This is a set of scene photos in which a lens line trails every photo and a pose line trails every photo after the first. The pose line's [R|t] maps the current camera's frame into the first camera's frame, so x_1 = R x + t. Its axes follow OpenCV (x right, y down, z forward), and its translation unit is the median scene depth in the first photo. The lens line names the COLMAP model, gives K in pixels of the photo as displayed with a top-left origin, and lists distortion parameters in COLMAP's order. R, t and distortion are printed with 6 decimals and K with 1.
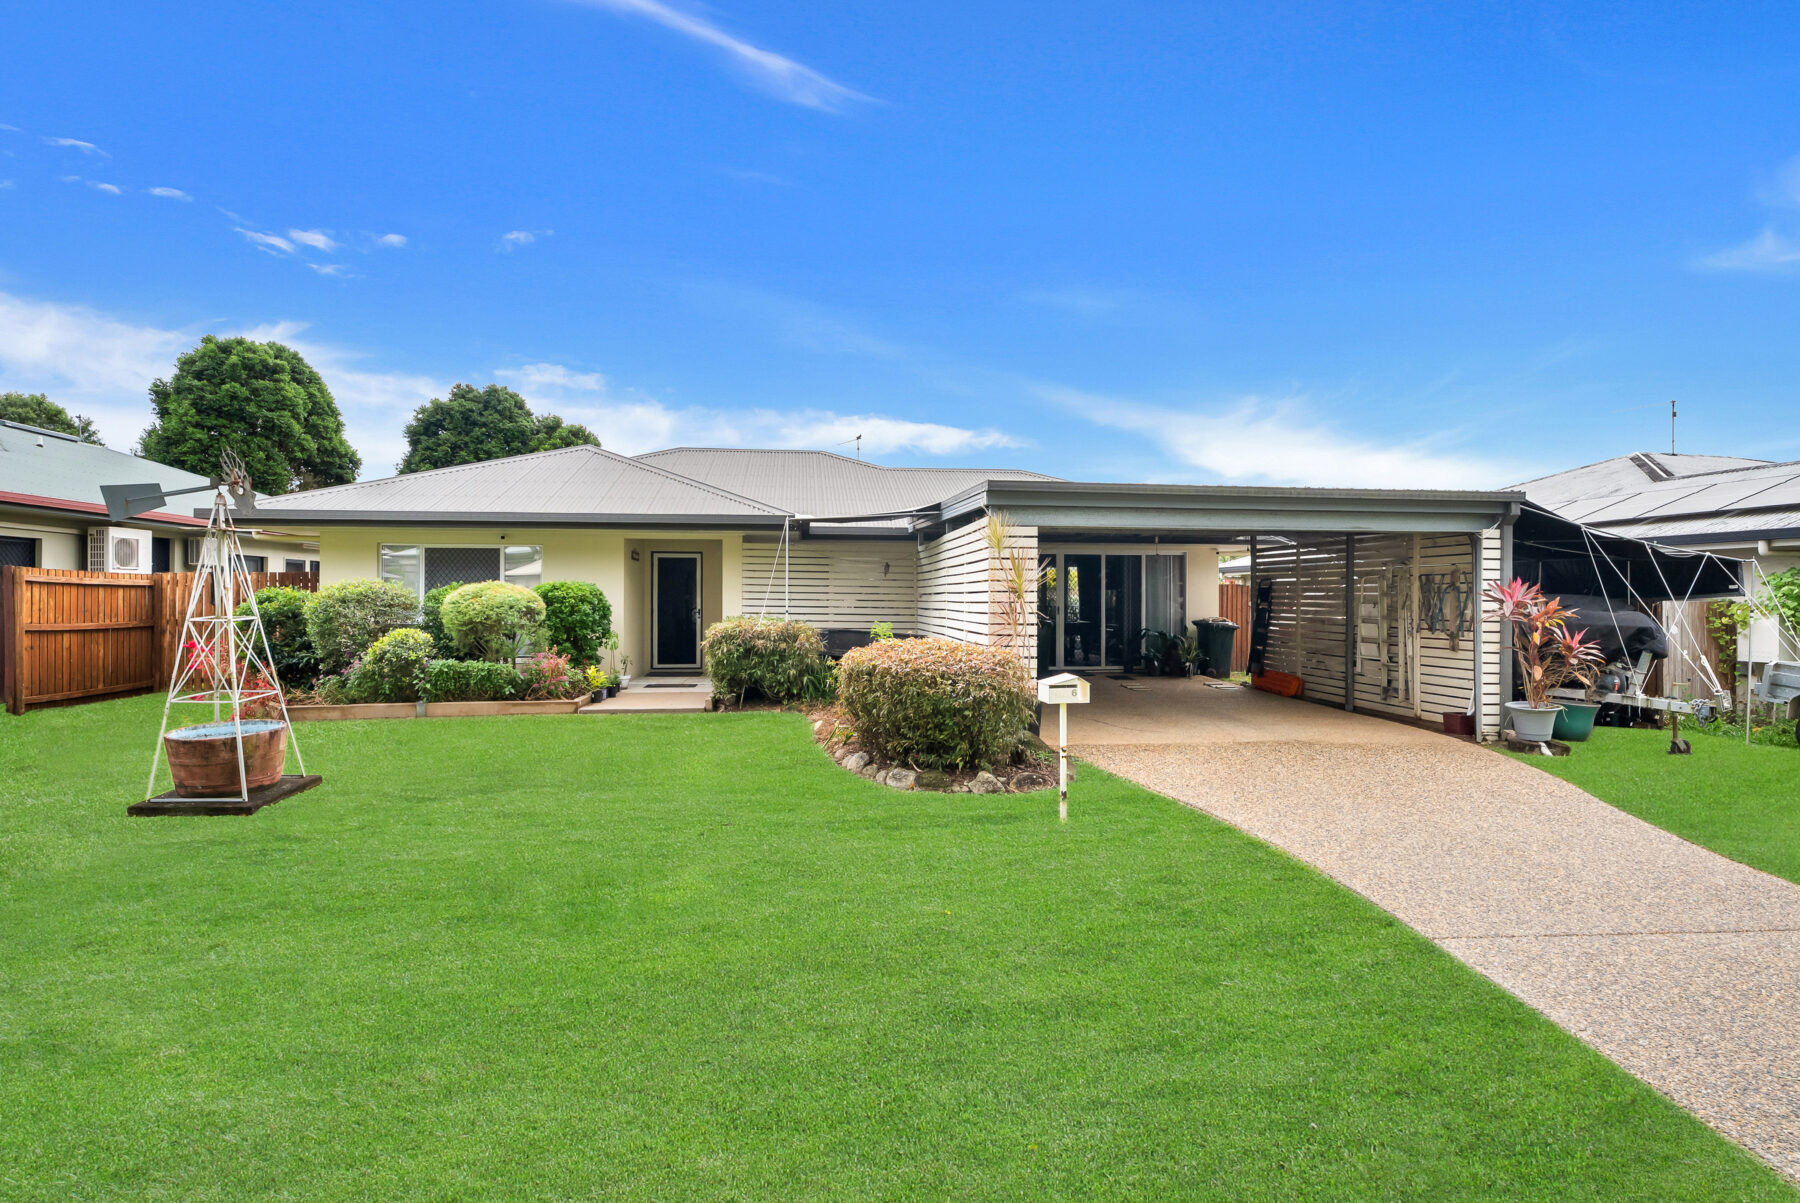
lens RADIAL K [[834.2, 0, 907.4], [0, 834.2, 597.7], [0, 0, 1]] dist [0.002968, 0.000109]
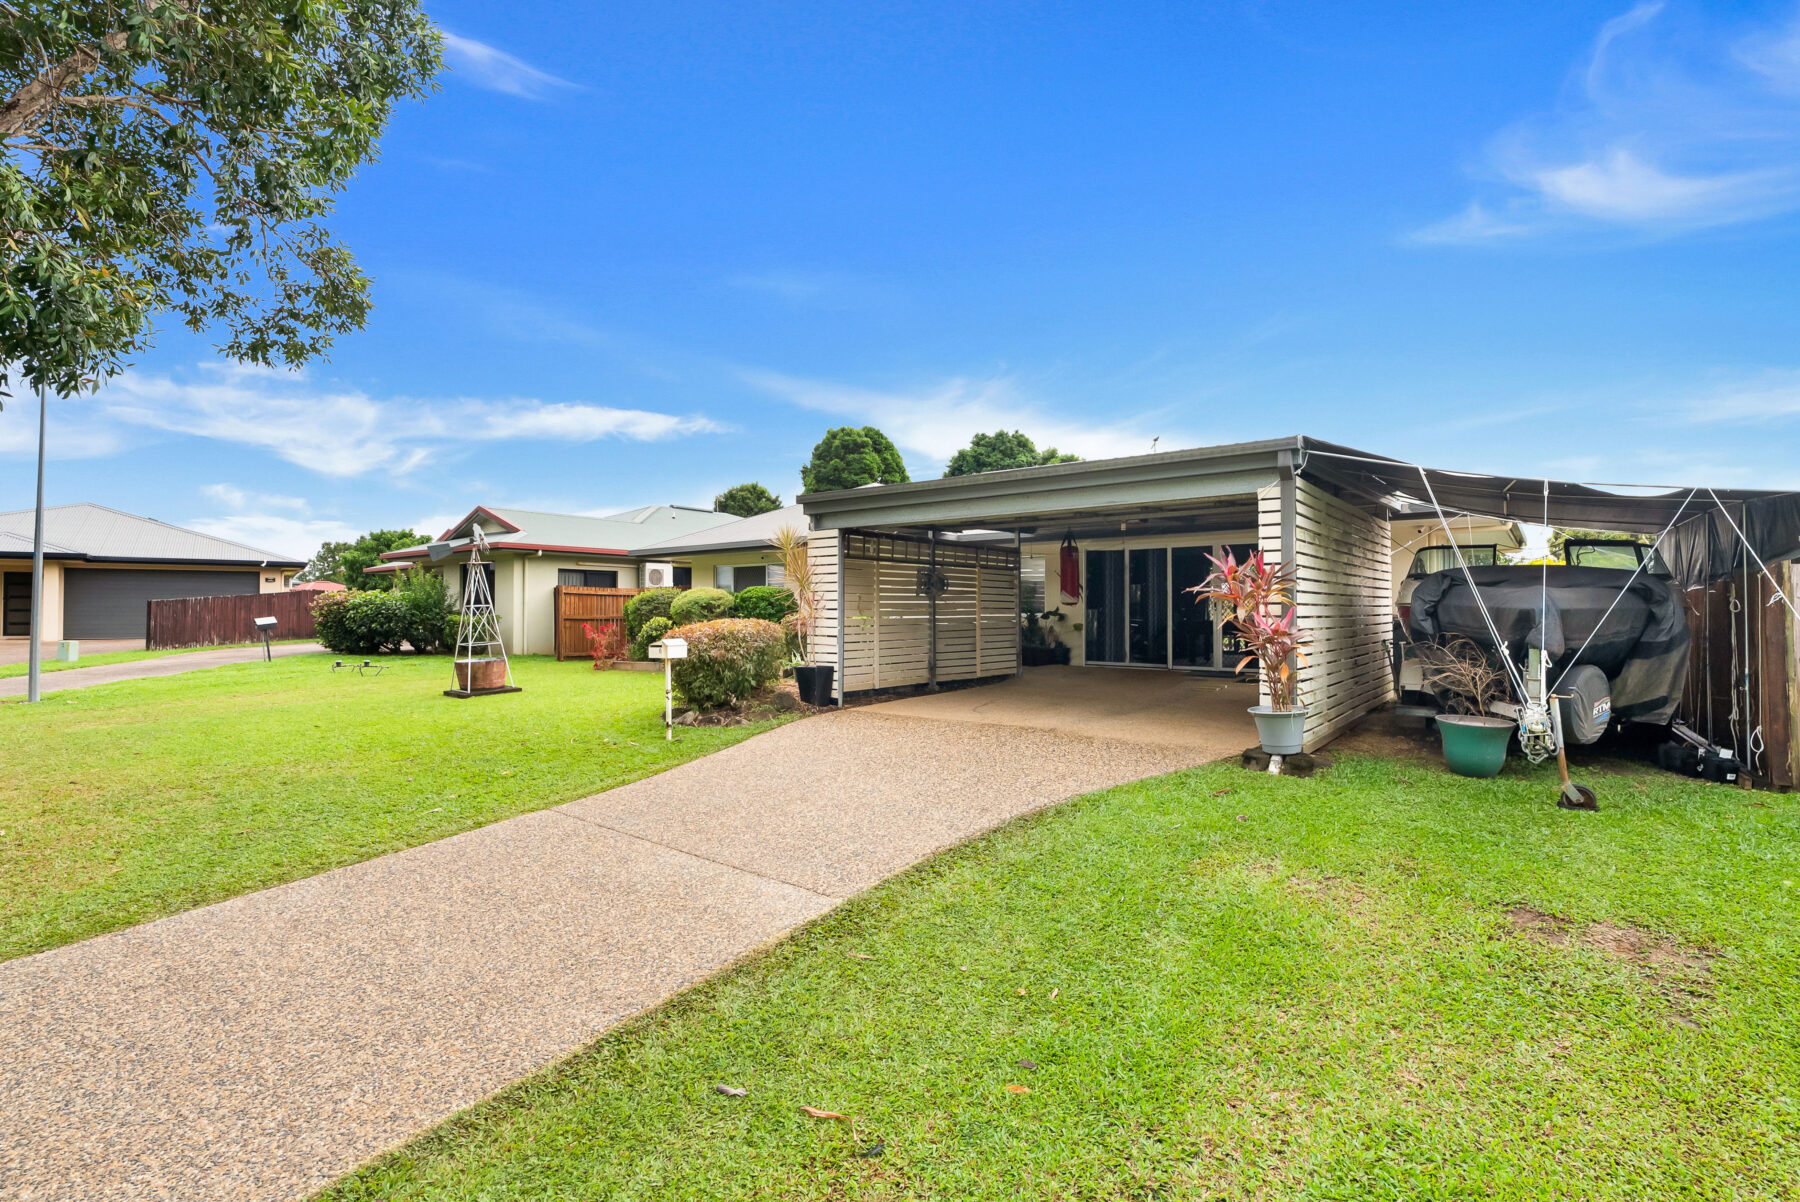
lens RADIAL K [[834.2, 0, 914.3], [0, 834.2, 607.1], [0, 0, 1]] dist [0.002968, 0.000109]
pose [[0.718087, -0.009067, -0.695894, 0.696021], [0.005592, 0.999958, -0.007258, 0.024710], [0.695931, 0.001320, 0.718108, 0.136836]]
